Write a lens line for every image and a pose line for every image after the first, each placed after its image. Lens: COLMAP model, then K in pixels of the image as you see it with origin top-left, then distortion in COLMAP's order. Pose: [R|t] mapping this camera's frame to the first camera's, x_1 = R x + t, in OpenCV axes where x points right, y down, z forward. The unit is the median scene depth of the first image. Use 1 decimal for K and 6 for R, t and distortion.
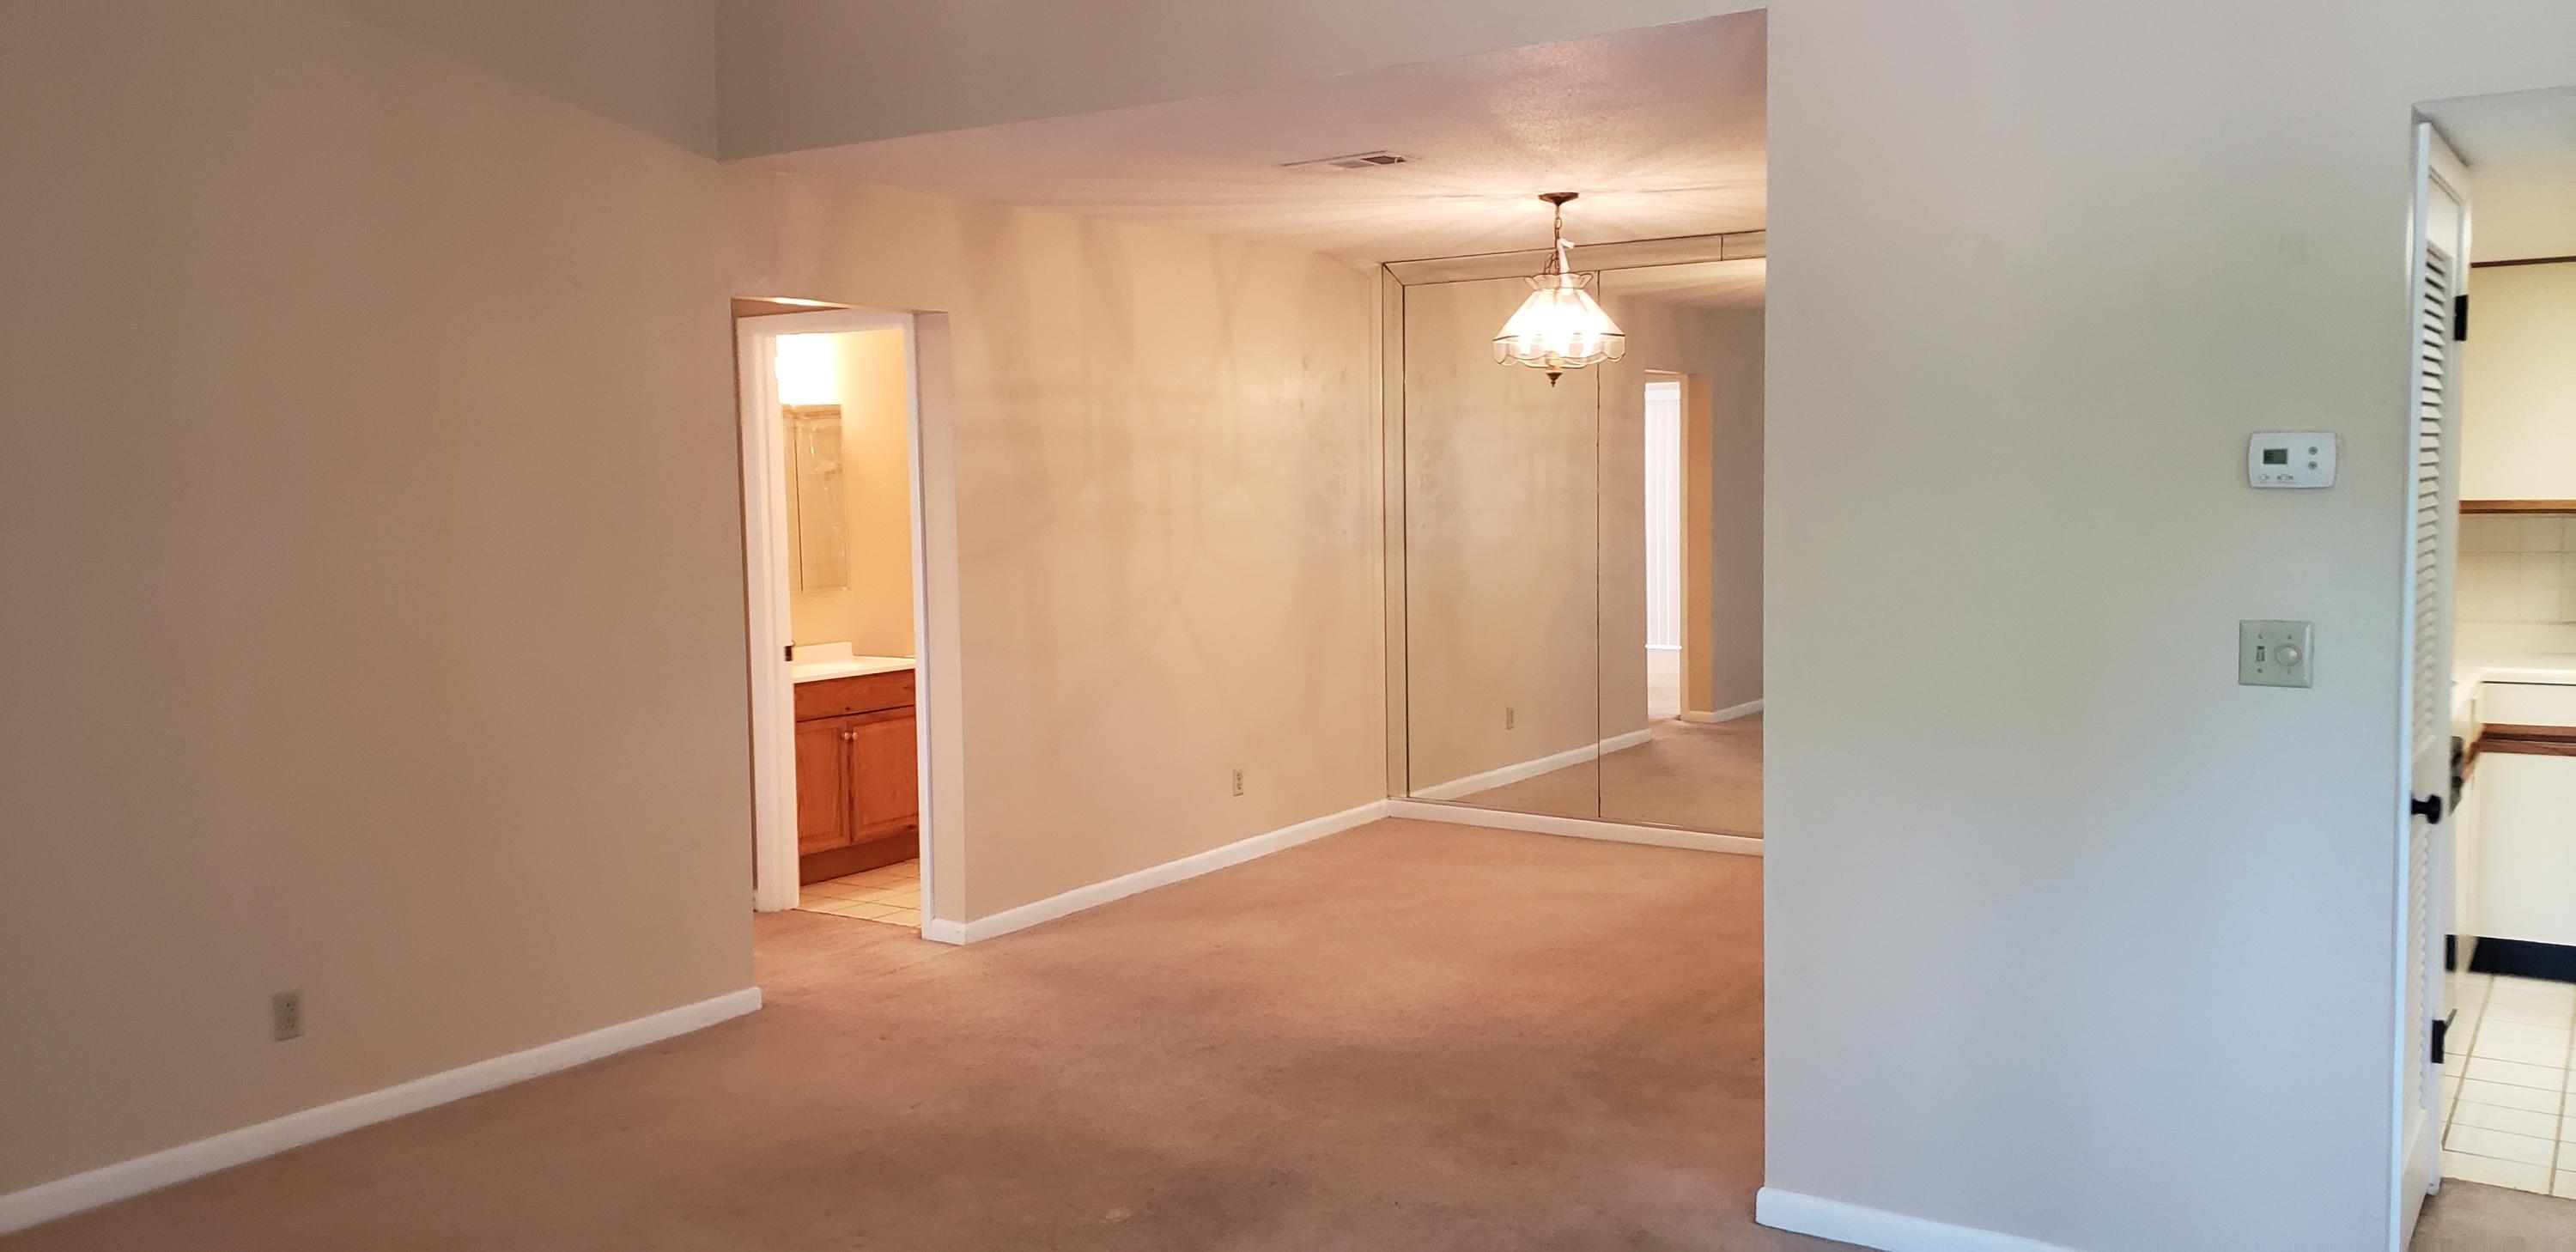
lens RADIAL K [[2028.3, 0, 1243.0], [0, 2028.3, 613.1], [0, 0, 1]] dist [0.119029, -0.000202]
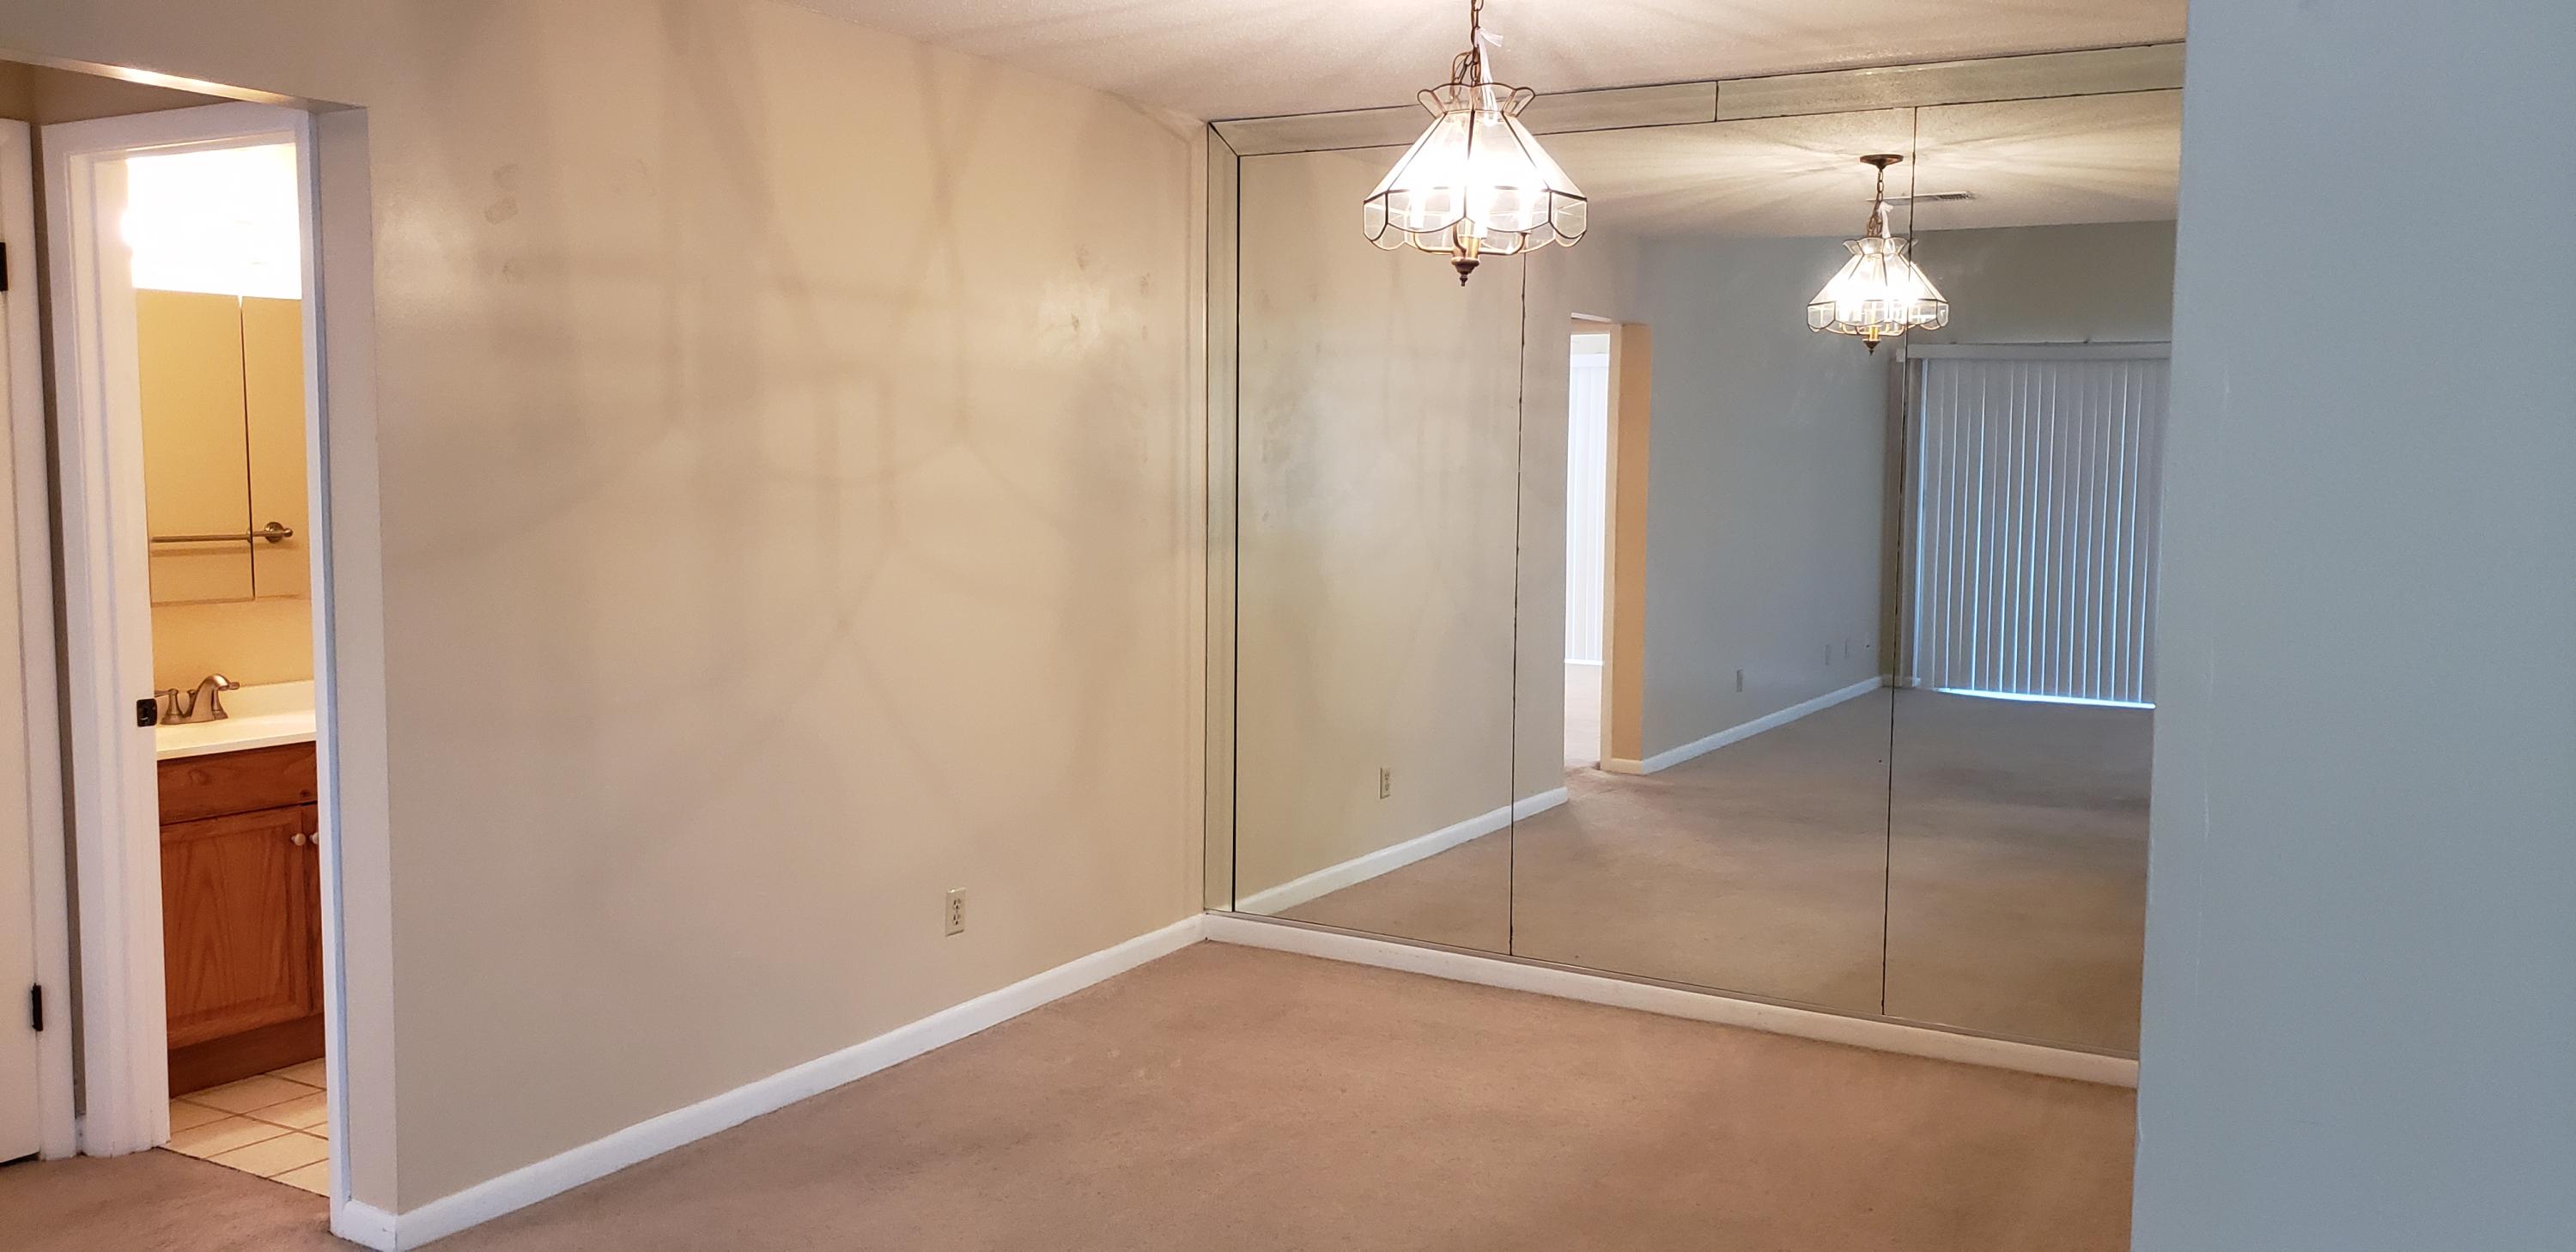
lens RADIAL K [[1982.7, 0, 1288.0], [0, 1982.7, 626.0], [0, 0, 1]] dist [-0.003424, -0.002784]
pose [[0.996783, 0.018695, 0.077931, 0.049268], [-0.020038, 0.999663, 0.016484, -0.017961], [-0.077596, -0.017993, 0.996823, 0.360358]]
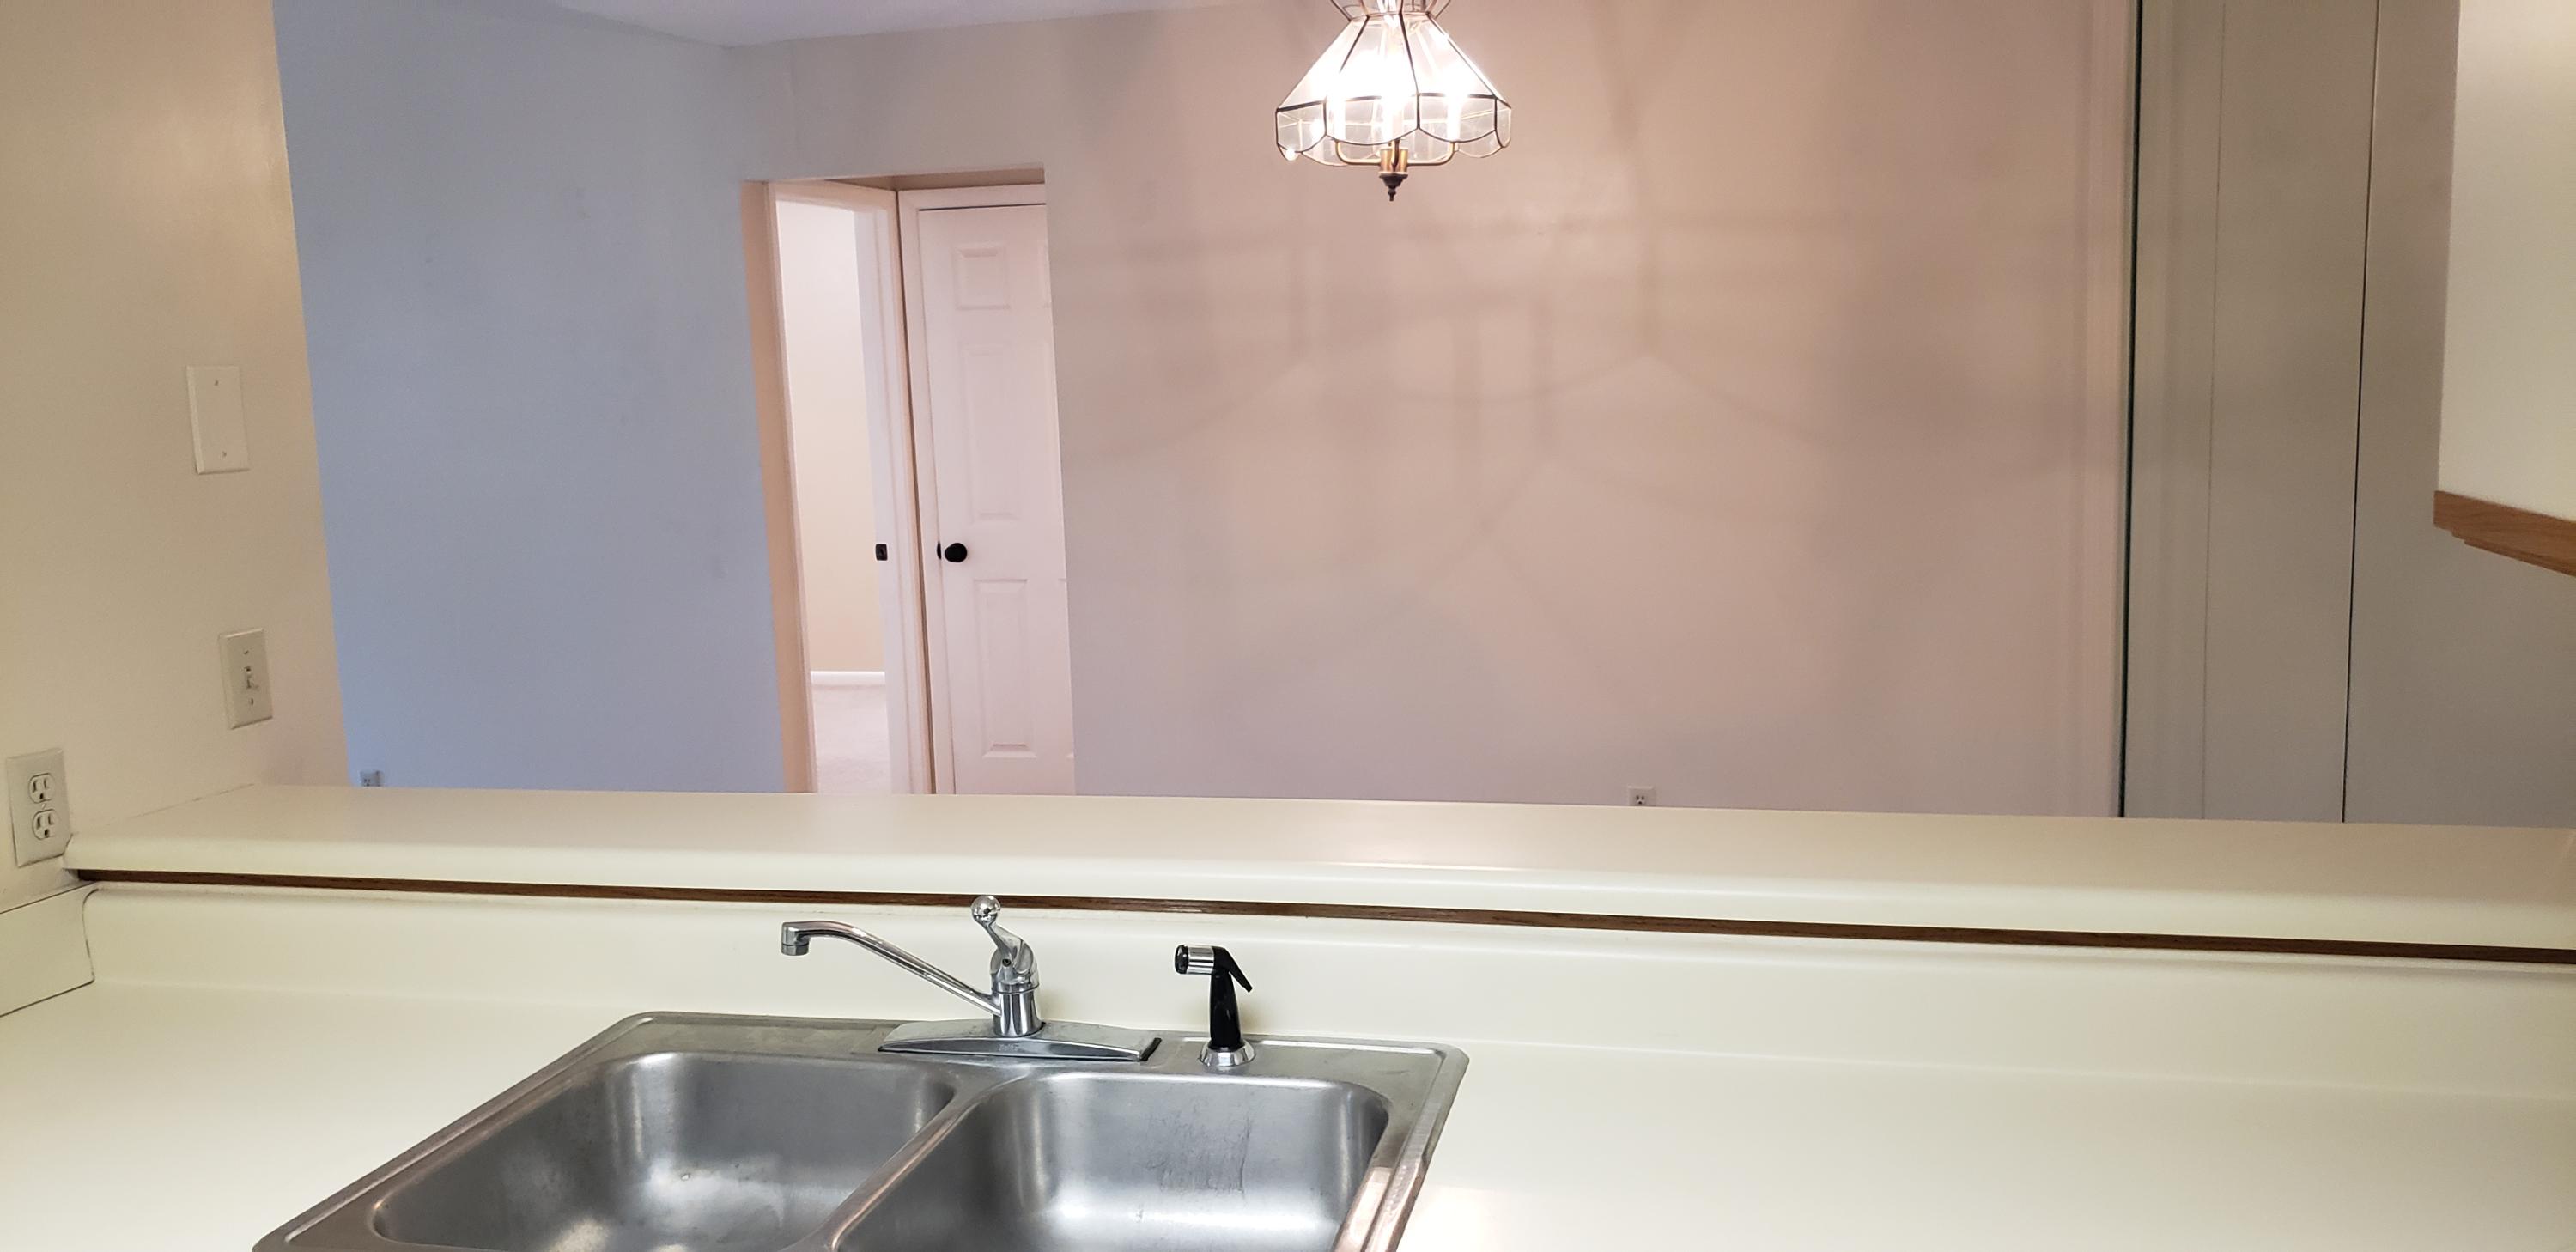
lens RADIAL K [[1982.7, 0, 1288.0], [0, 1982.7, 626.0], [0, 0, 1]] dist [-0.003424, -0.002784]
pose [[0.368564, 0.122203, -0.921535, 0.527235], [-0.037211, 0.992467, 0.116727, -0.045881], [0.928857, -0.008730, 0.370334, 0.624787]]
